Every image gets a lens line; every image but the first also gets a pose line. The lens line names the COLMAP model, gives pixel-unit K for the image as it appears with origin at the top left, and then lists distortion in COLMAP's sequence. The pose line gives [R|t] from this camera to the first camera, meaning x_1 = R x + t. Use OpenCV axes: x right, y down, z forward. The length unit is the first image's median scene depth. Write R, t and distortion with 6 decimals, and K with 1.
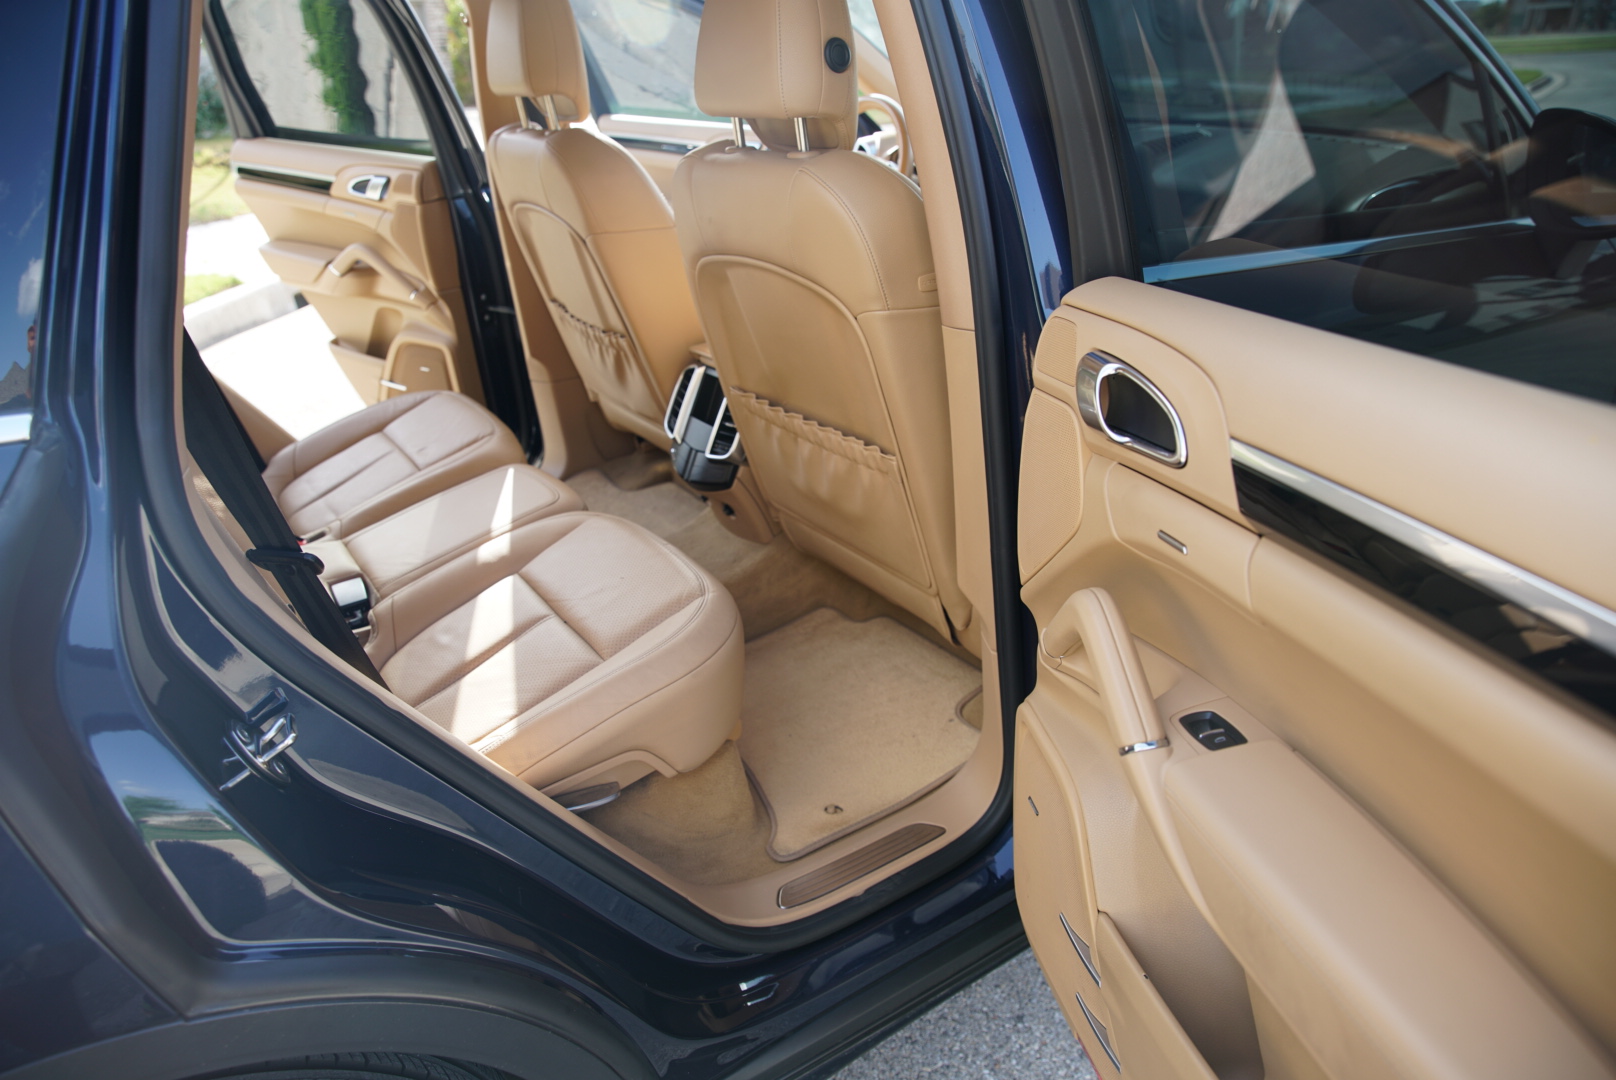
lens RADIAL K [[1096.8, 0, 808.0], [0, 1096.8, 540.0], [0, 0, 1]] dist [-0.119661, 0.094910]
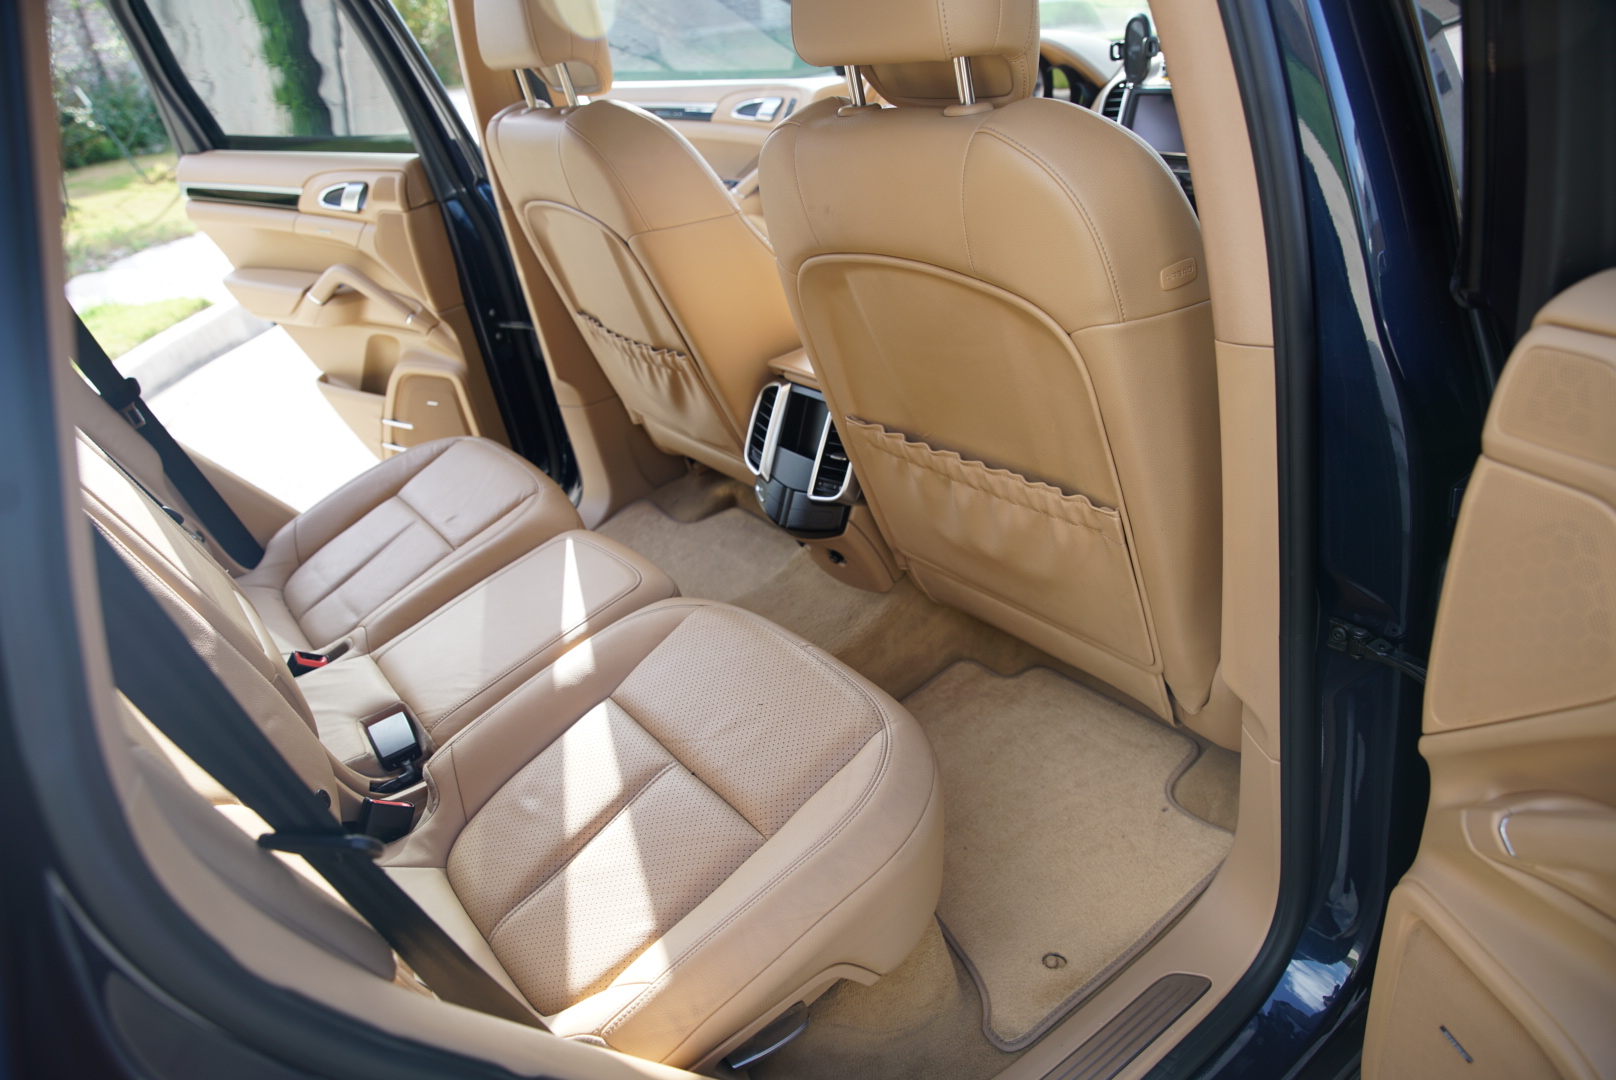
lens RADIAL K [[1096.8, 0, 808.0], [0, 1096.8, 540.0], [0, 0, 1]] dist [-0.119661, 0.094910]
pose [[0.994941, -0.100392, -0.003592, -0.089740], [0.100455, 0.994054, 0.042024, -0.076397], [-0.000649, -0.042172, 0.999110, 0.186842]]
